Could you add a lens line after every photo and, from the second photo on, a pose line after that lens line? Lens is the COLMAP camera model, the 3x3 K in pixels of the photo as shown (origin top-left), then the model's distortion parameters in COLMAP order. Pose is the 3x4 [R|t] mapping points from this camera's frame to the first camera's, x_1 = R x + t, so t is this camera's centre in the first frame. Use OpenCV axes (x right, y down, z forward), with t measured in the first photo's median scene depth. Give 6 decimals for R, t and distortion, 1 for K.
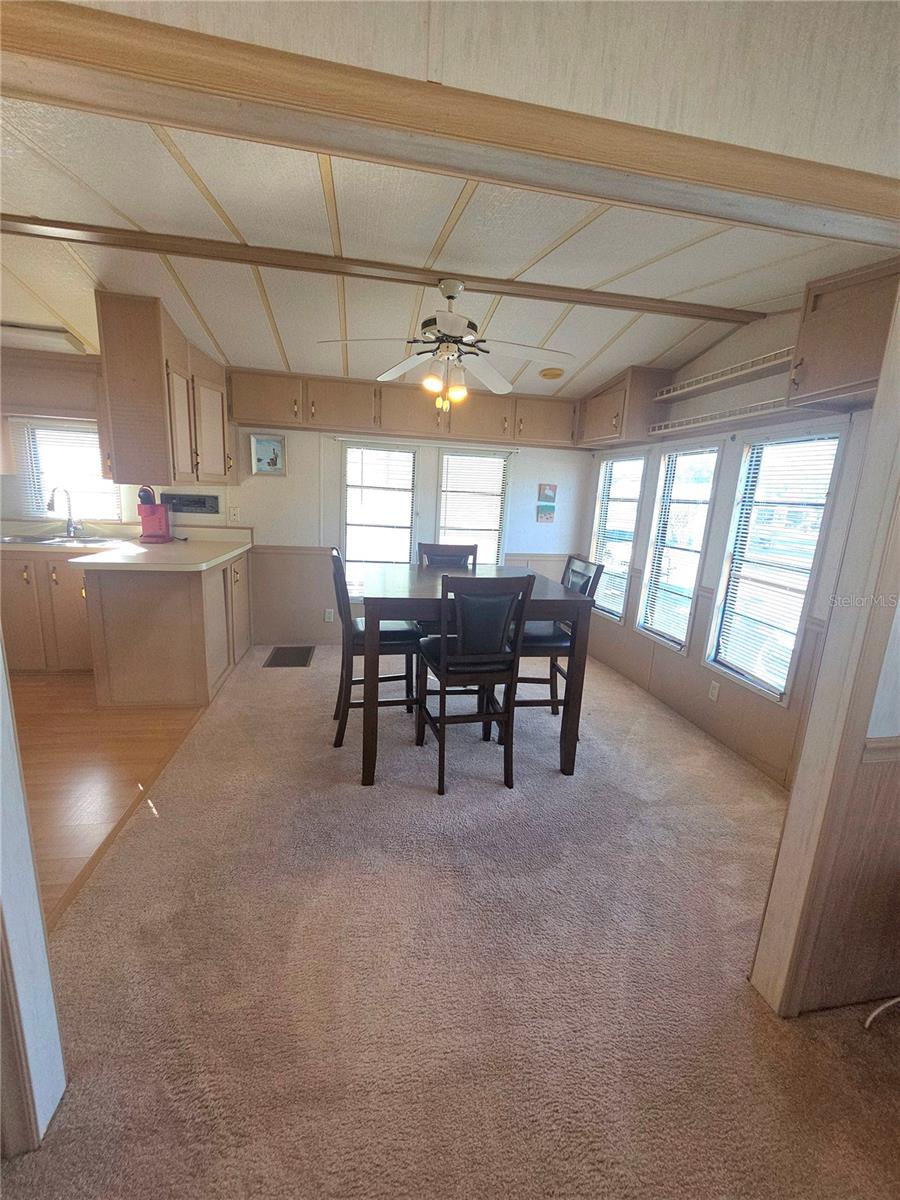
lens RADIAL K [[491.6, 0, 453.3], [0, 491.6, 598.5], [0, 0, 1]] dist [-0.001511, 0.000050]
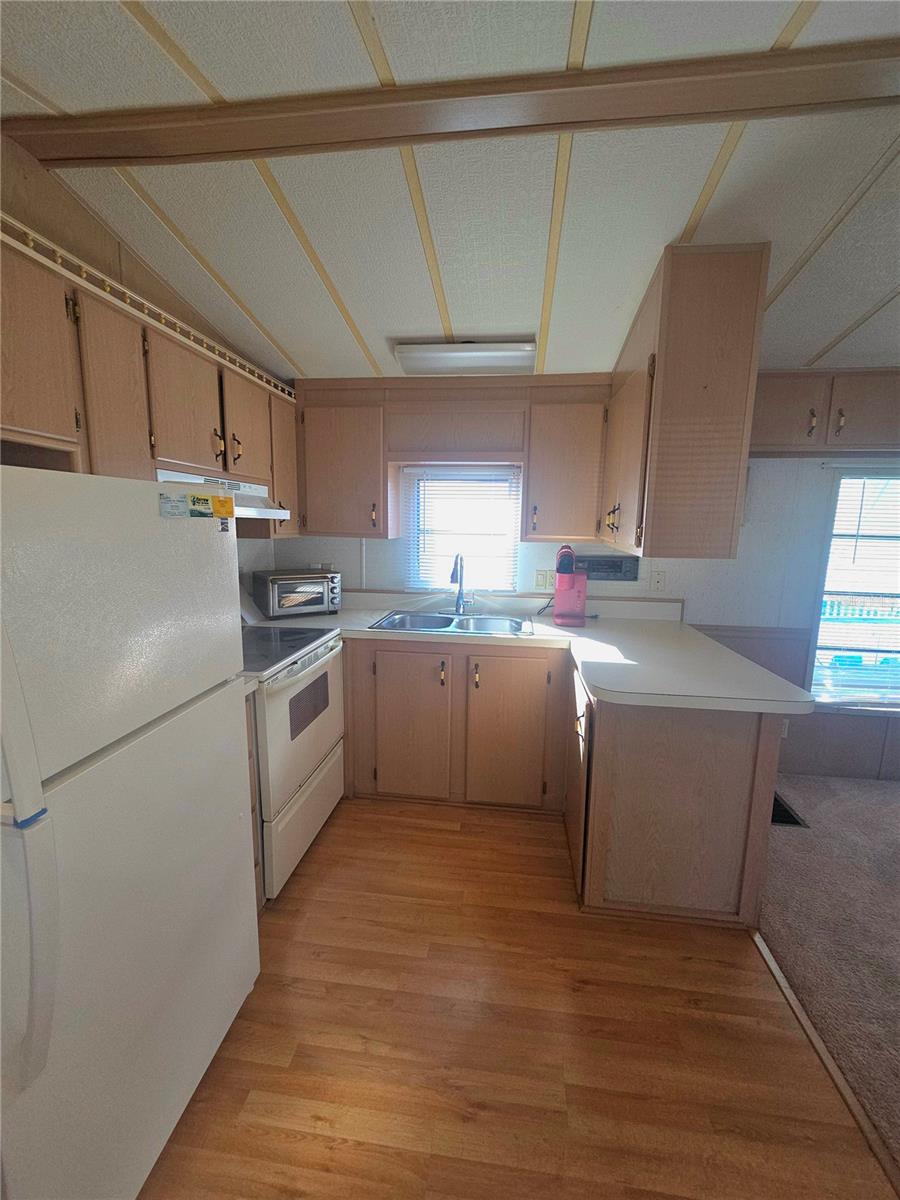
lens RADIAL K [[491.6, 0, 445.9], [0, 491.6, 597.1], [0, 0, 1]] dist [-0.001511, 0.000050]
pose [[0.950543, 0.008263, -0.310482, -0.564025], [-0.028457, 0.997758, -0.060567, -0.105699], [0.309285, 0.066407, 0.948648, 0.257660]]
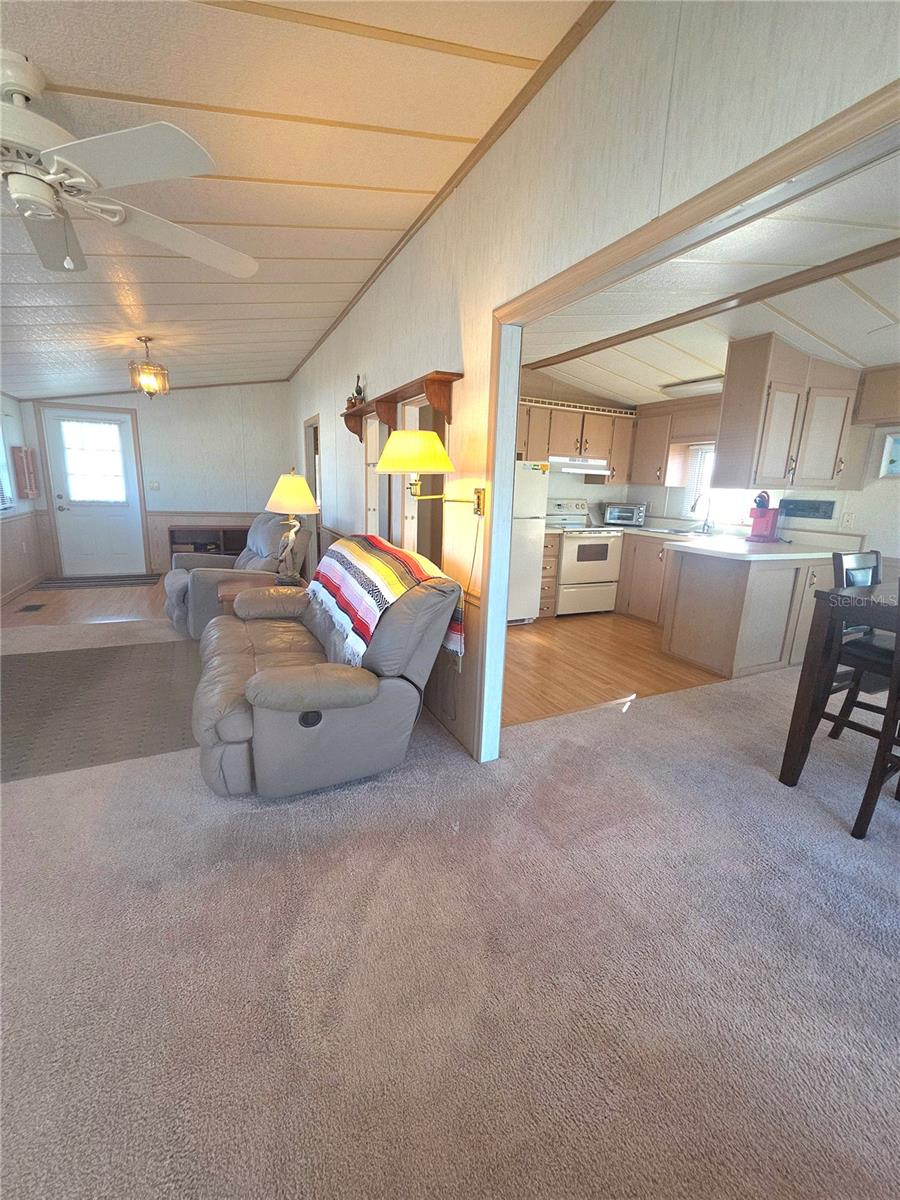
lens RADIAL K [[491.6, 0, 449.7], [0, 491.6, 596.6], [0, 0, 1]] dist [-0.001511, 0.000050]
pose [[0.257460, 0.173725, -0.950544, 0.320273], [-0.215658, 0.969224, 0.118727, 0.029798], [0.941916, 0.174425, 0.287002, 0.018158]]
